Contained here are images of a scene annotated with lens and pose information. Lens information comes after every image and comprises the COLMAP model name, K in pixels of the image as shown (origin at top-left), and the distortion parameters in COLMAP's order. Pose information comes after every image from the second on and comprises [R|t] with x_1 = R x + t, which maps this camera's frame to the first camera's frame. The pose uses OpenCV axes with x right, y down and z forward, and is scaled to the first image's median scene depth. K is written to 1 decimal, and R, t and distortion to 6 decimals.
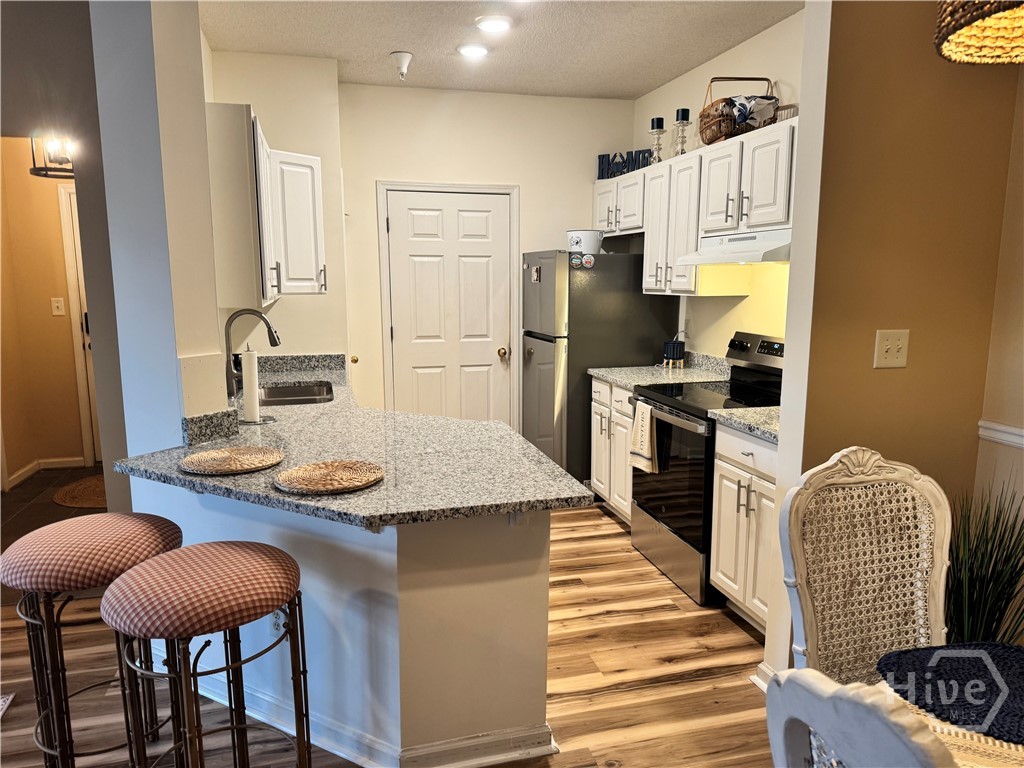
lens RADIAL K [[717.7, 0, 516.0], [0, 717.7, 386.9], [0, 0, 1]] dist [0.112757, -0.185892]
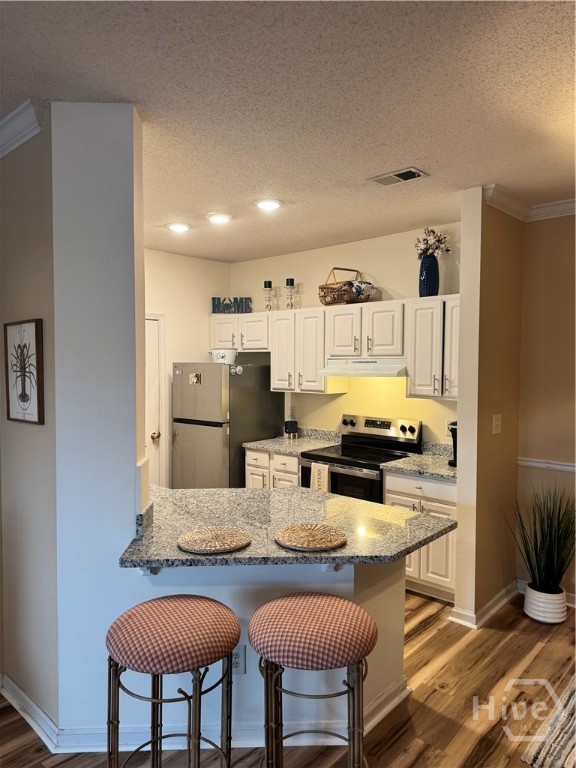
lens RADIAL K [[526.2, 0, 288.0], [0, 526.2, 384.0], [0, 0, 1]] dist [0.106283, -0.167196]
pose [[0.839375, -0.017255, 0.543278, -0.574497], [0.079472, 0.992651, -0.091258, -0.057378], [-0.537711, 0.119775, 0.834578, 0.067212]]
